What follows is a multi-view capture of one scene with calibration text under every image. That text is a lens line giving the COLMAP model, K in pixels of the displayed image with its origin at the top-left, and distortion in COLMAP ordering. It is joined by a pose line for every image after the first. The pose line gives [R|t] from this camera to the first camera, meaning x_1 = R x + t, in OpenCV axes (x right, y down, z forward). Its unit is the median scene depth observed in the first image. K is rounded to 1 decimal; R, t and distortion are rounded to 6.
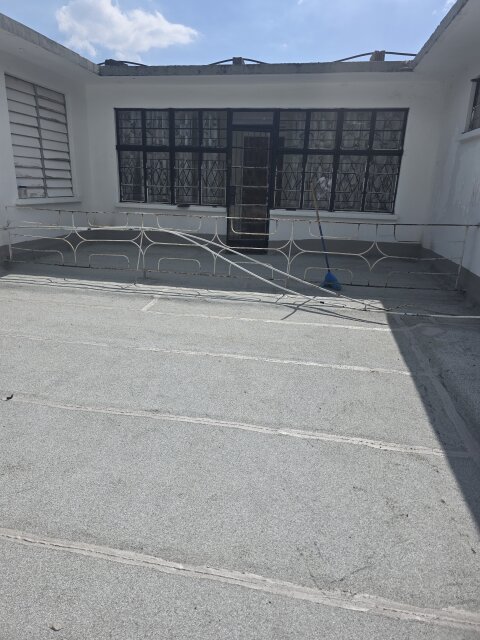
lens RADIAL K [[437.2, 0, 235.9], [0, 437.2, 306.1], [0, 0, 1]] dist [0.044403, -0.053289]
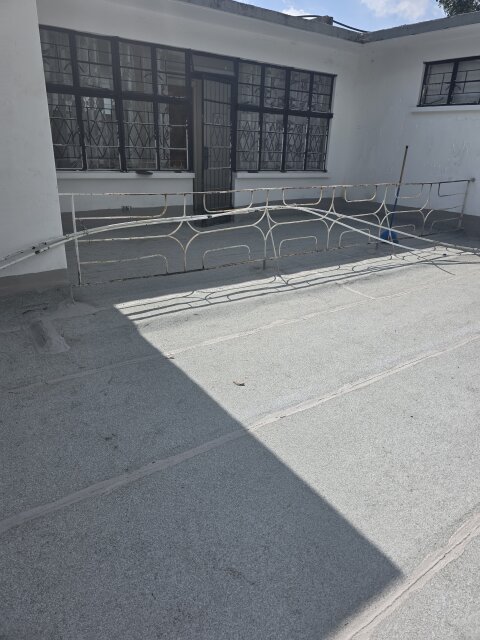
lens RADIAL K [[437.2, 0, 255.7], [0, 437.2, 310.5], [0, 0, 1]] dist [0.044403, -0.053289]
pose [[0.672373, -0.265429, 0.690986, -0.655010], [0.178989, 0.964095, 0.196171, -0.122089], [-0.718246, -0.008222, 0.695741, 0.345295]]
